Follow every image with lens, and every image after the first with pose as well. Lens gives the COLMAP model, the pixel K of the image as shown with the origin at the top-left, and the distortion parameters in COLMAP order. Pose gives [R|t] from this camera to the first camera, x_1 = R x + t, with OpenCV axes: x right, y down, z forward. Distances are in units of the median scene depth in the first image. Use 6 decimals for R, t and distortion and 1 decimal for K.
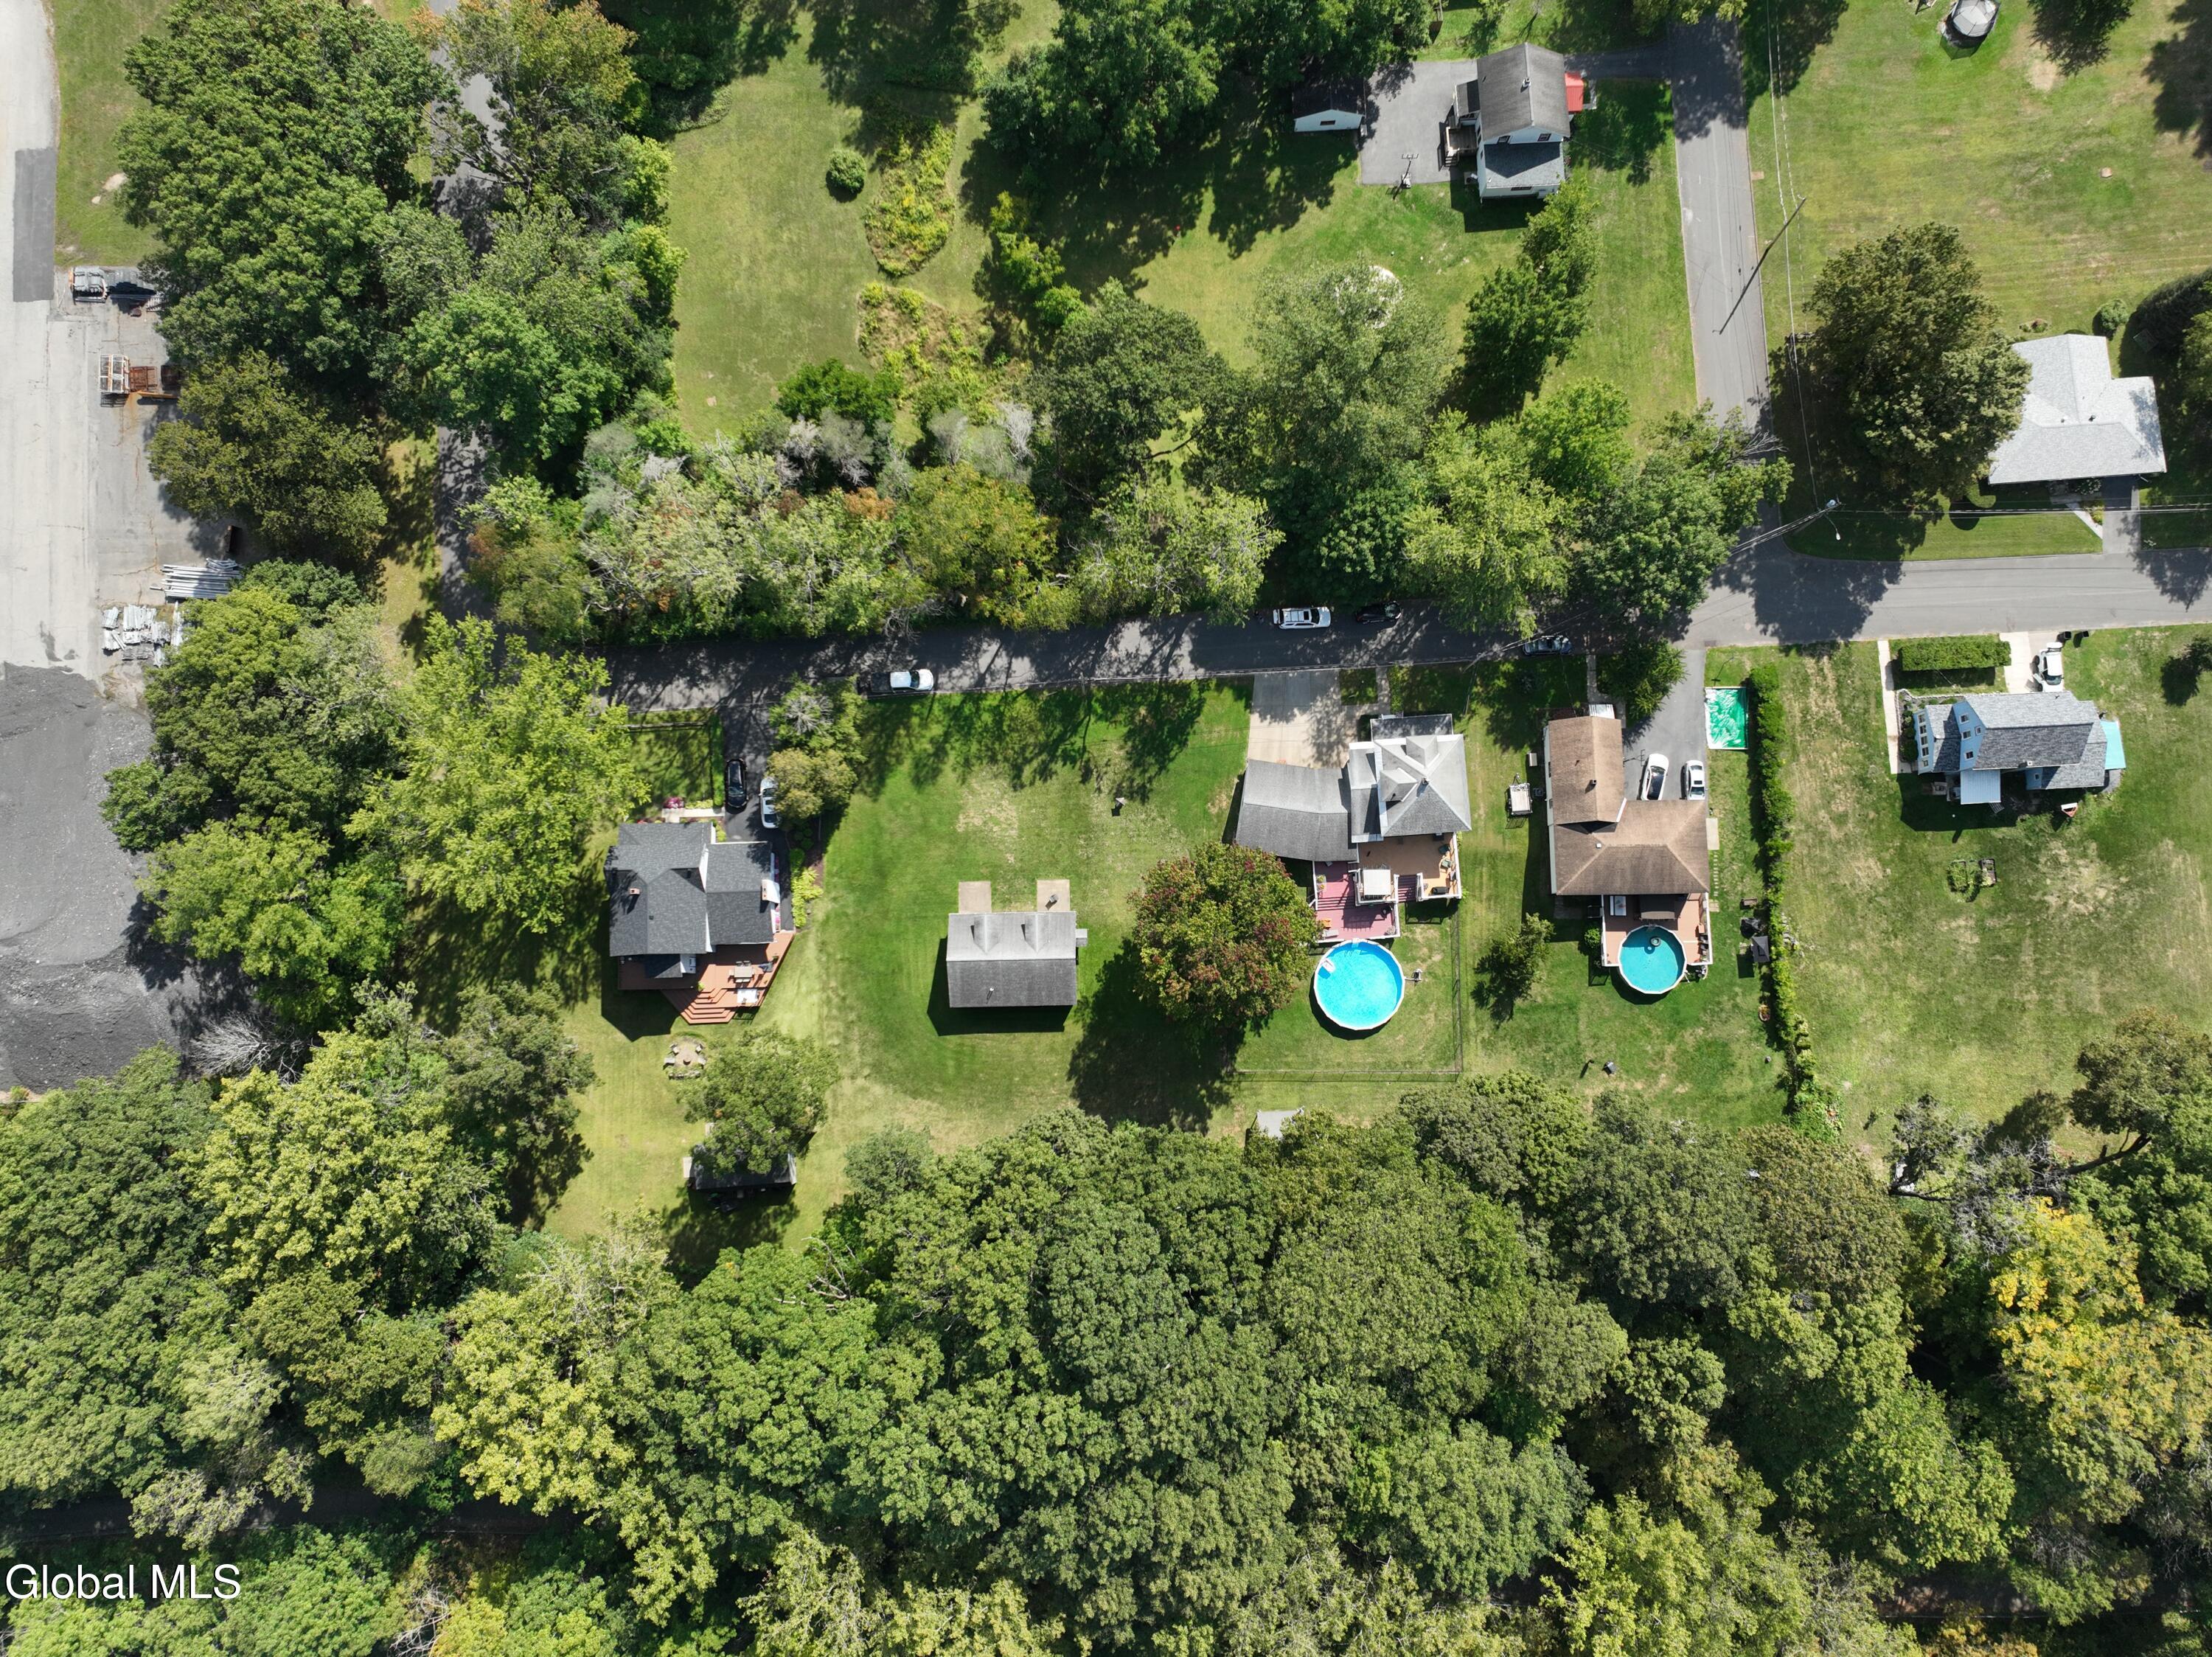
lens RADIAL K [[1675.0, 0, 1125.3], [0, 1675.0, 828.8], [0, 0, 1]] dist [-0.009039, 0.020320]
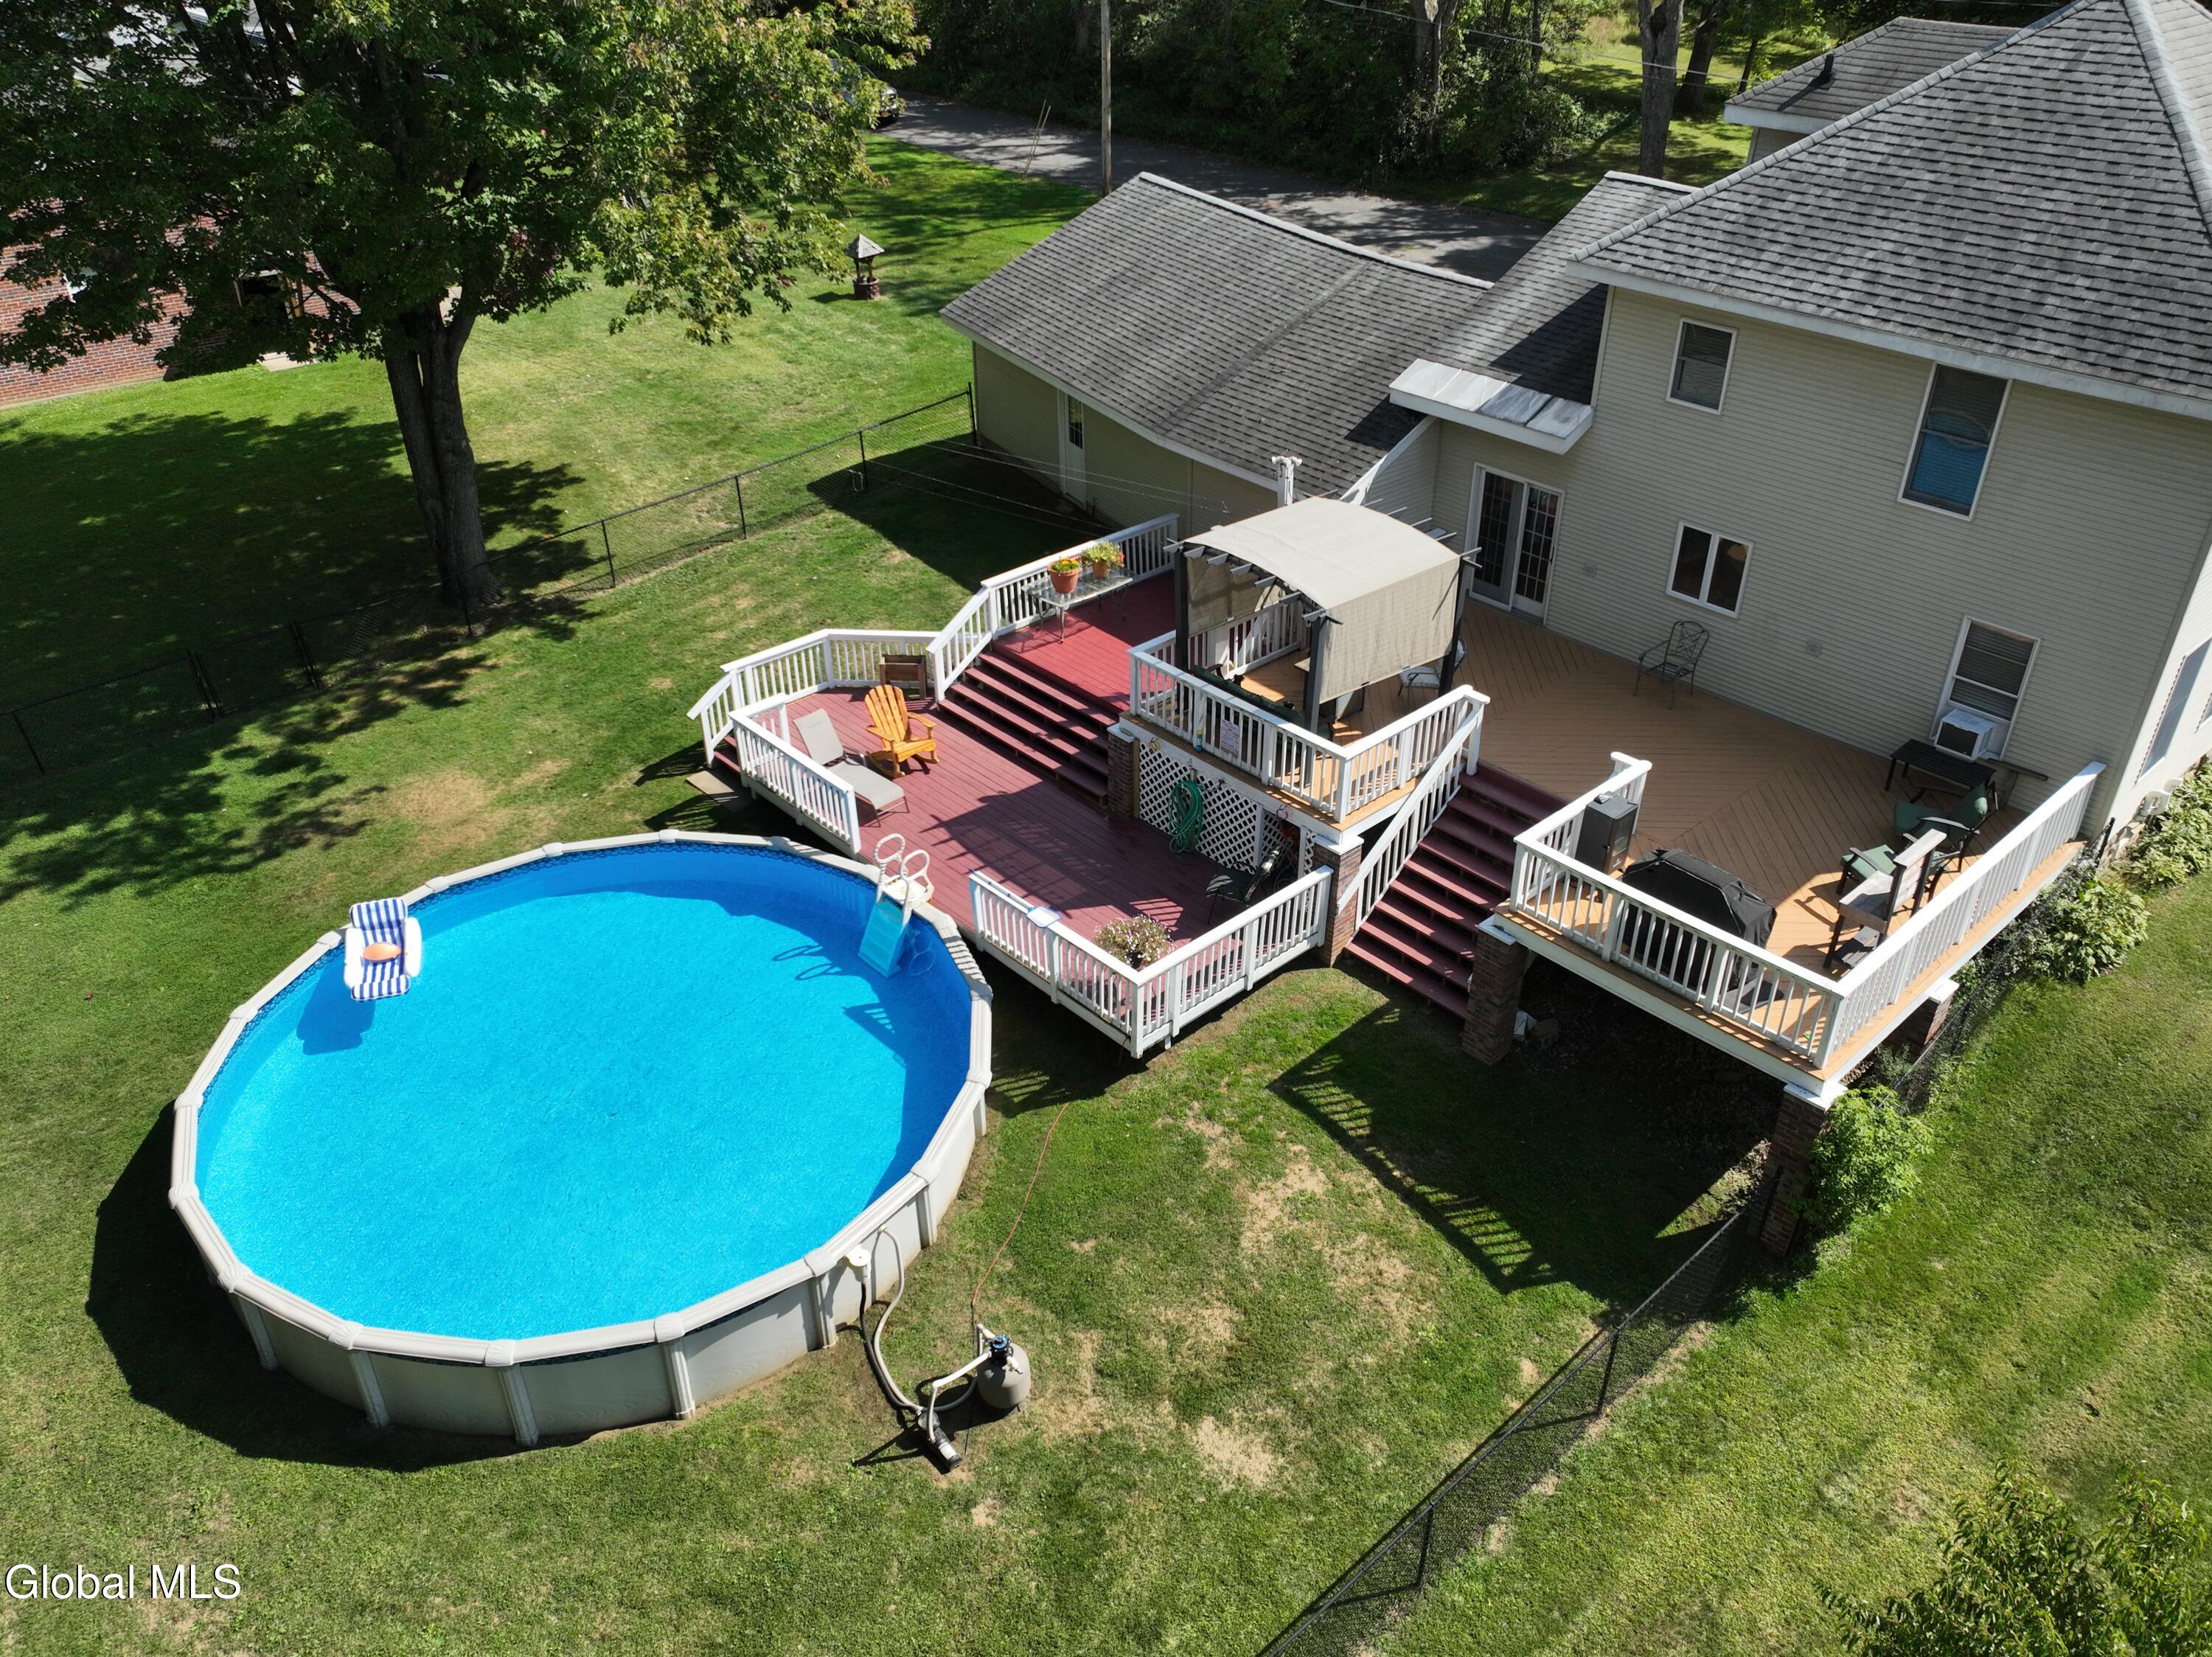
lens RADIAL K [[1675.0, 0, 1120.8], [0, 1675.0, 818.3], [0, 0, 1]] dist [-0.009039, 0.020320]
pose [[0.625187, 0.417133, -0.659652, 0.233278], [-0.775530, 0.427013, -0.464987, 0.112692], [0.087719, 0.802284, 0.590462, 0.926578]]
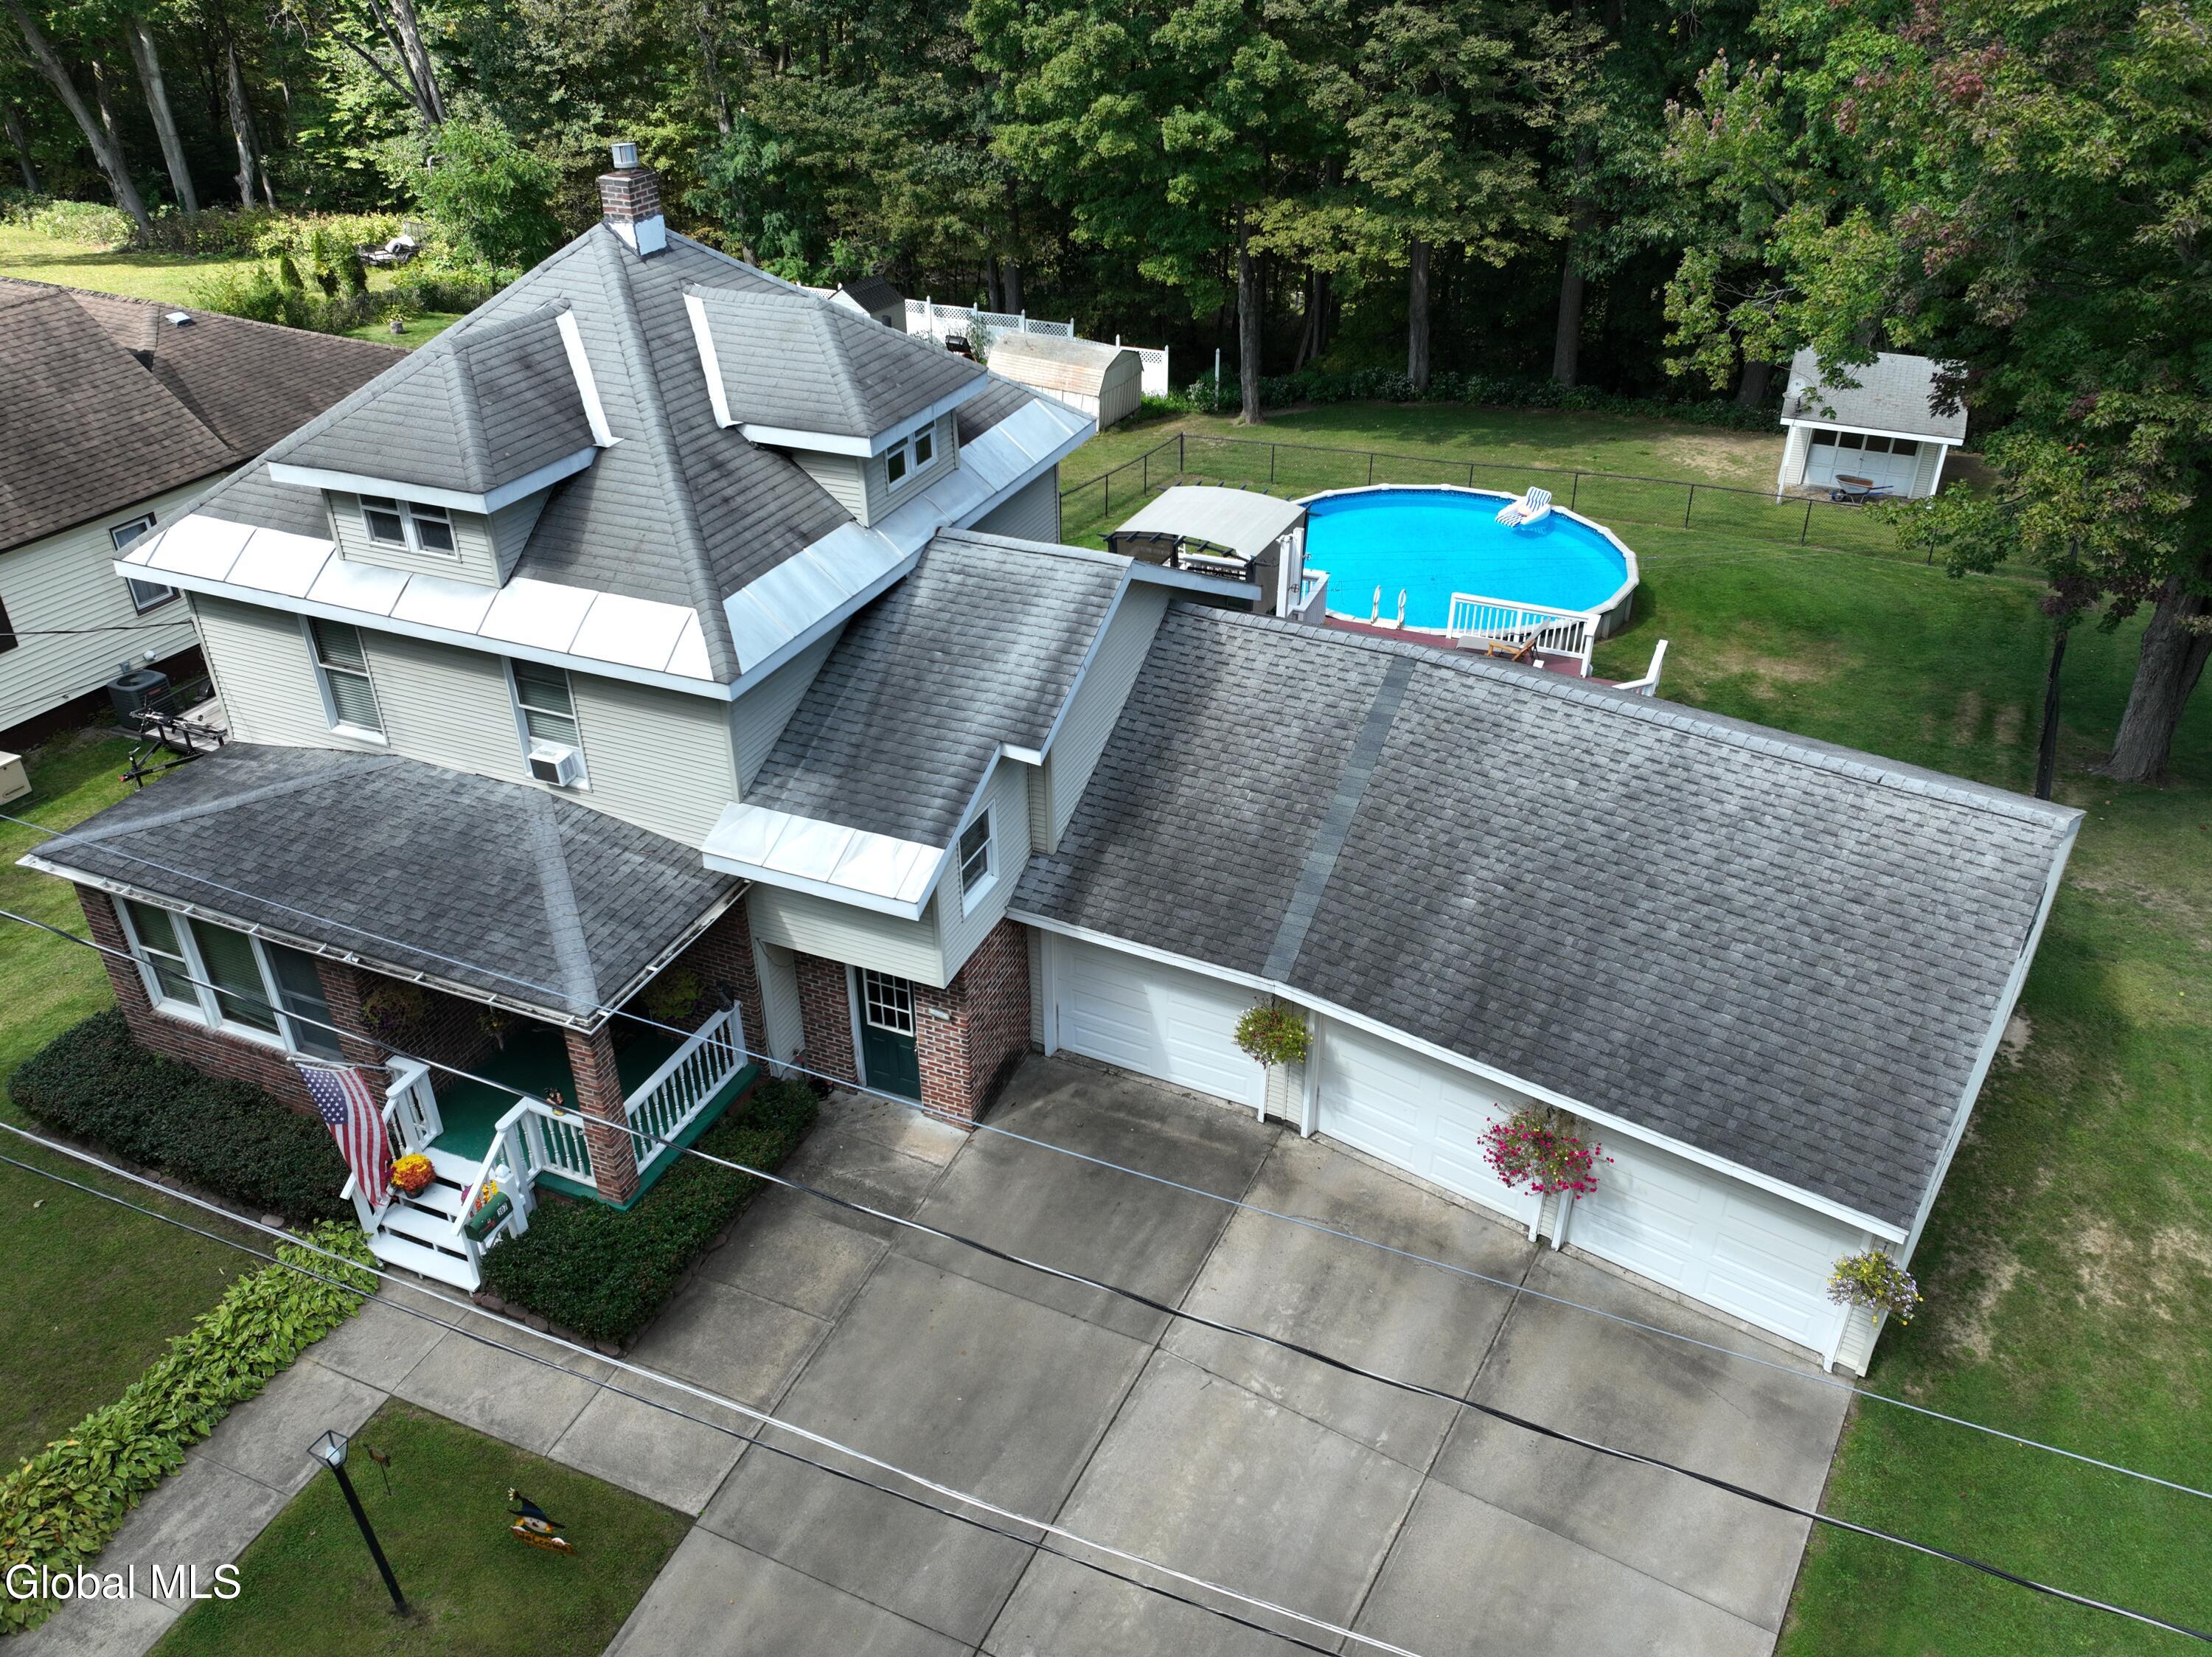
lens RADIAL K [[1675.0, 0, 1117.8], [0, 1675.0, 818.7], [0, 0, 1]] dist [-0.009039, 0.020320]
pose [[-0.894302, -0.230562, 0.383490, 0.082400], [0.444736, -0.363513, 0.818577, -0.128681], [-0.049329, 0.902607, 0.427630, 0.941063]]
